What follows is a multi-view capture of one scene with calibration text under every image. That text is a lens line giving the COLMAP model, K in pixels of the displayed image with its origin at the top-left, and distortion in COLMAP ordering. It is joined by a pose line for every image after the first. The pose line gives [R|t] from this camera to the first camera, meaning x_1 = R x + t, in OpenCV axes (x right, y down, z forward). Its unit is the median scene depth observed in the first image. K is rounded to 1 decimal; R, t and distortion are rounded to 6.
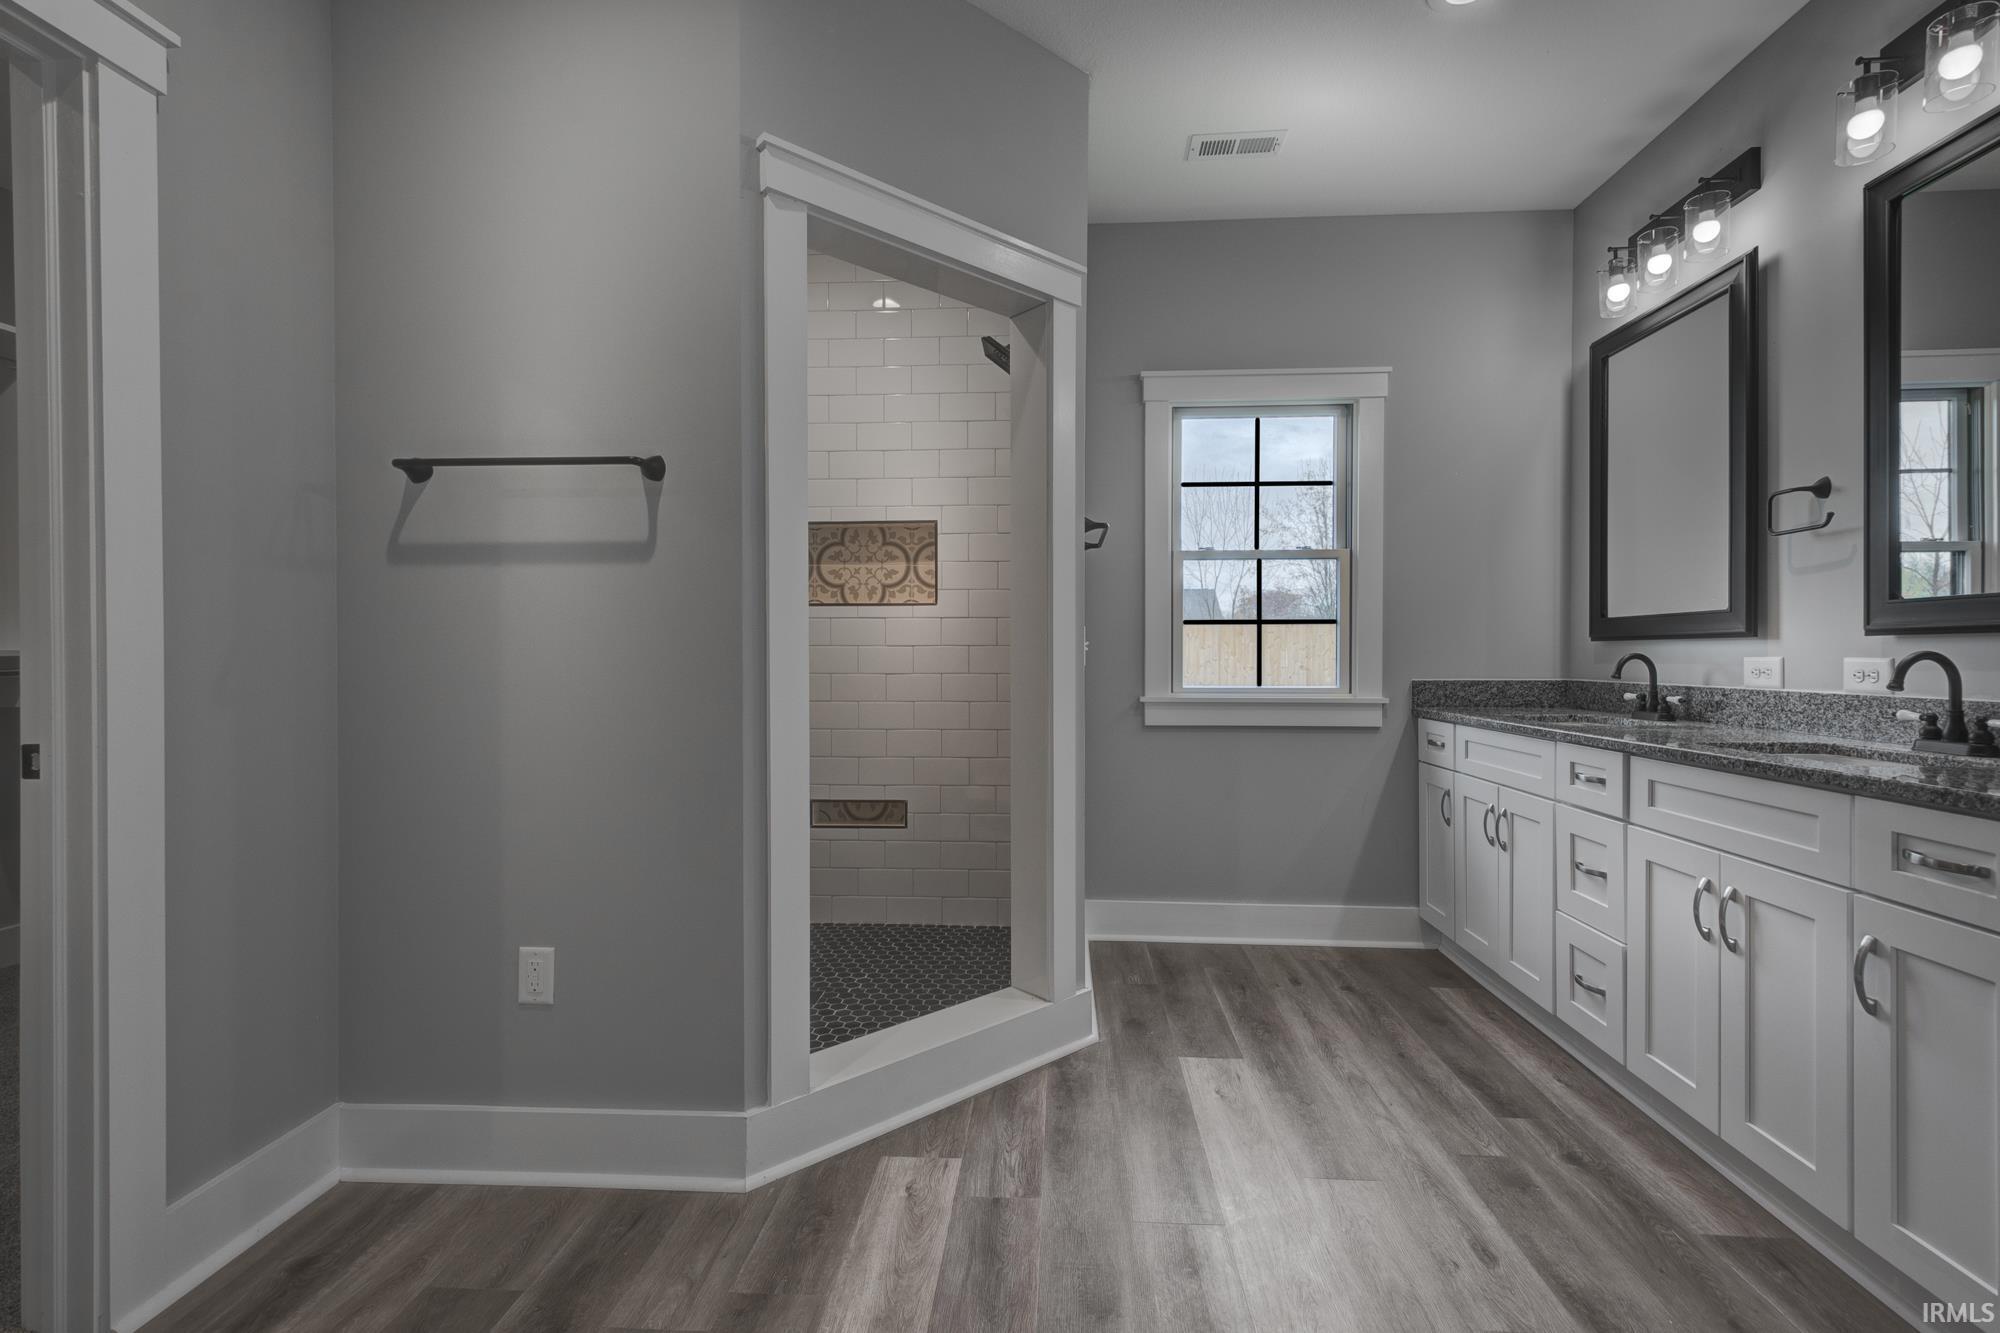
lens RADIAL K [[860.3, 0, 1001.7], [0, 860.3, 662.0], [0, 0, 1]] dist [0.003338, 0.000333]
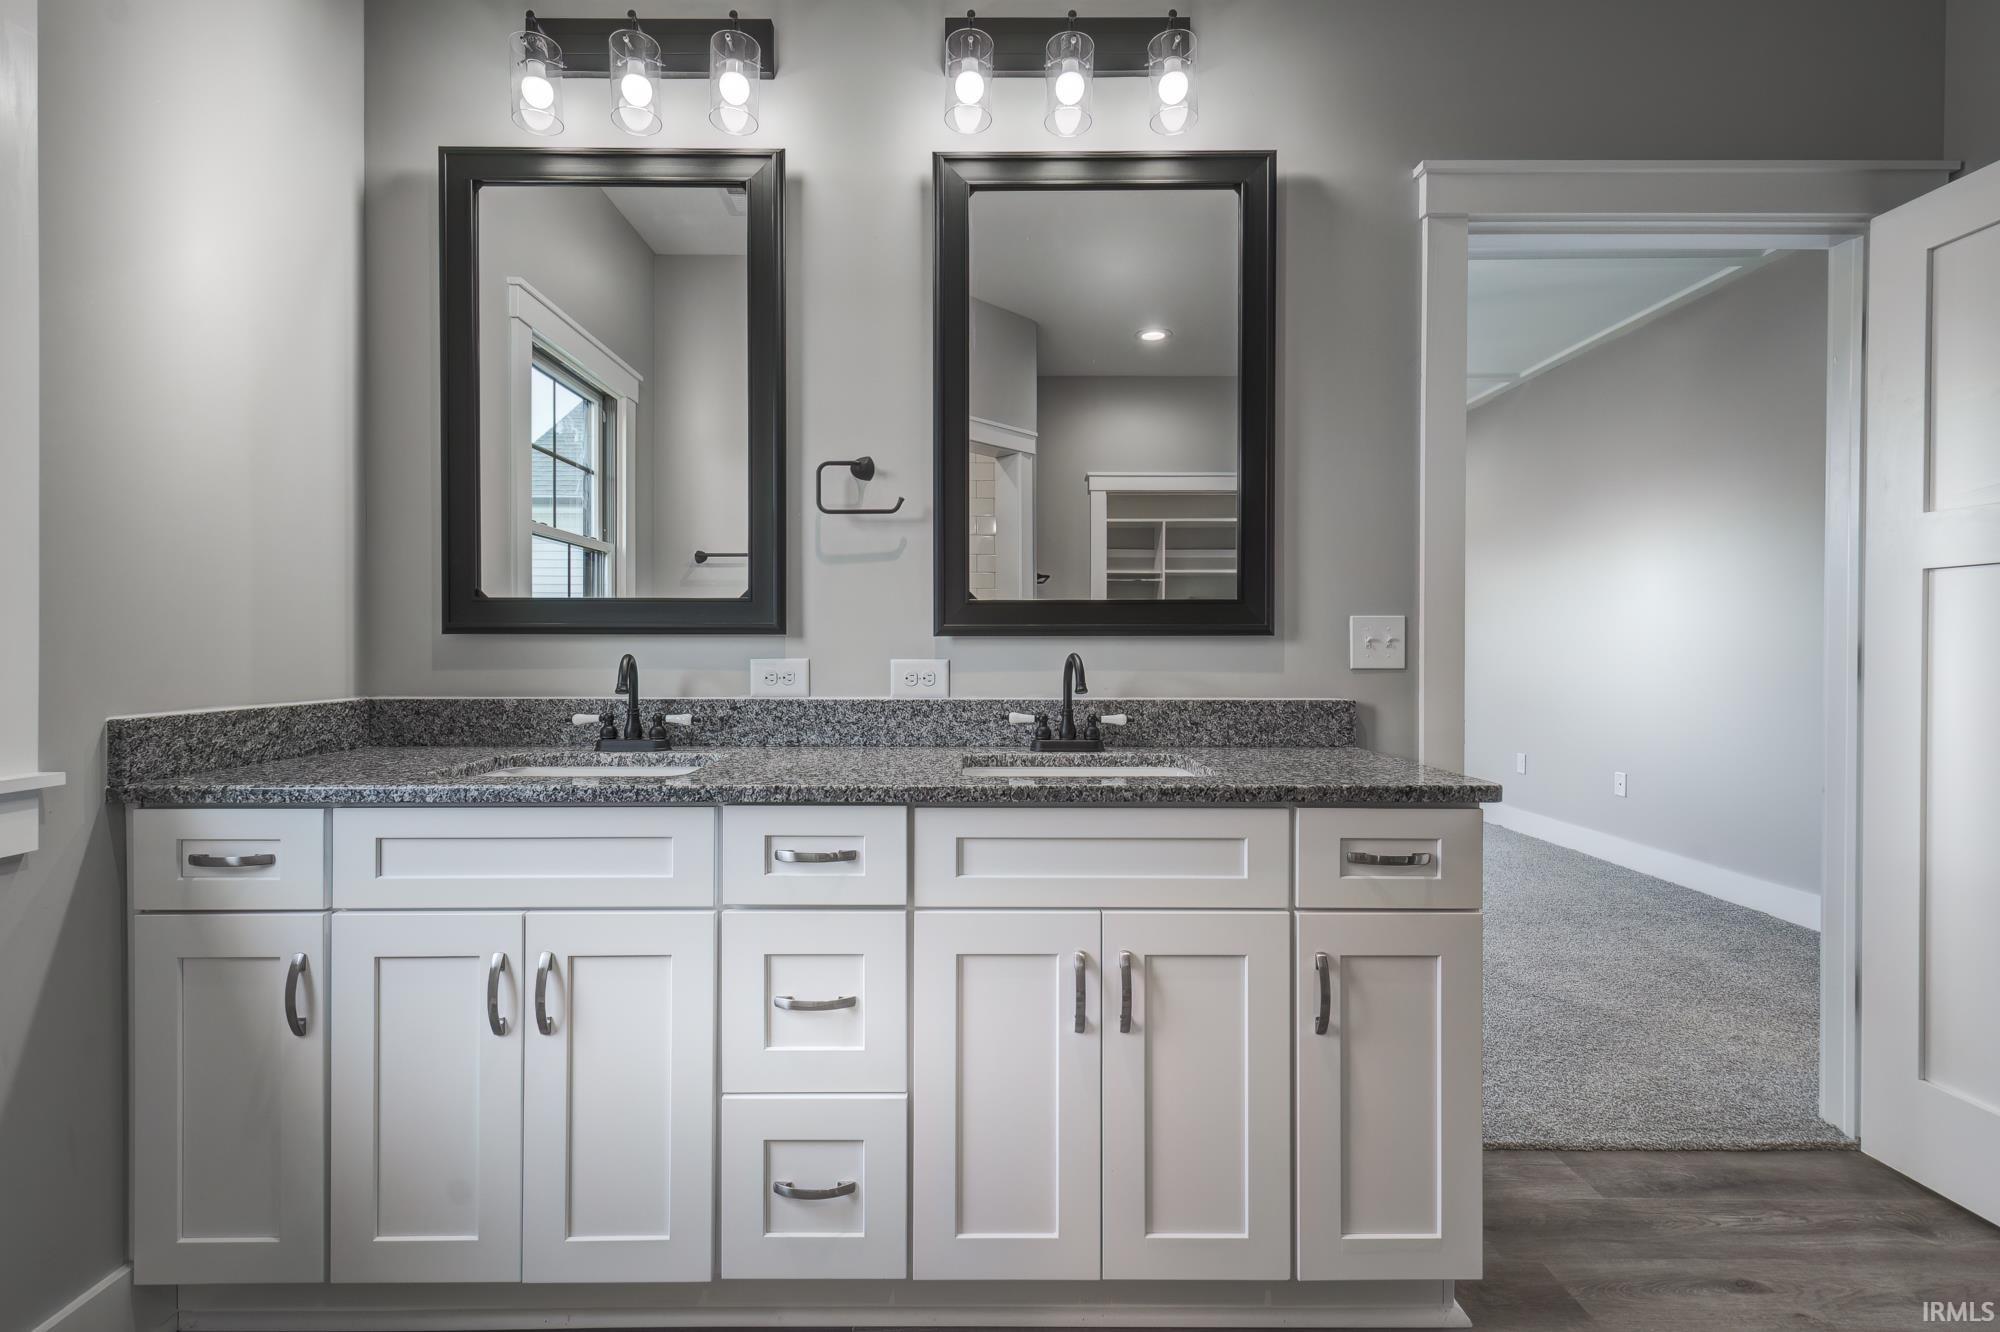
lens RADIAL K [[860.3, 0, 1001.7], [0, 860.3, 661.5], [0, 0, 1]] dist [0.003338, 0.000333]
pose [[-0.079747, -0.009068, 0.996774, 0.038316], [0.007461, 0.999925, 0.009694, -0.007190], [-0.996787, 0.008210, -0.079673, 0.627636]]
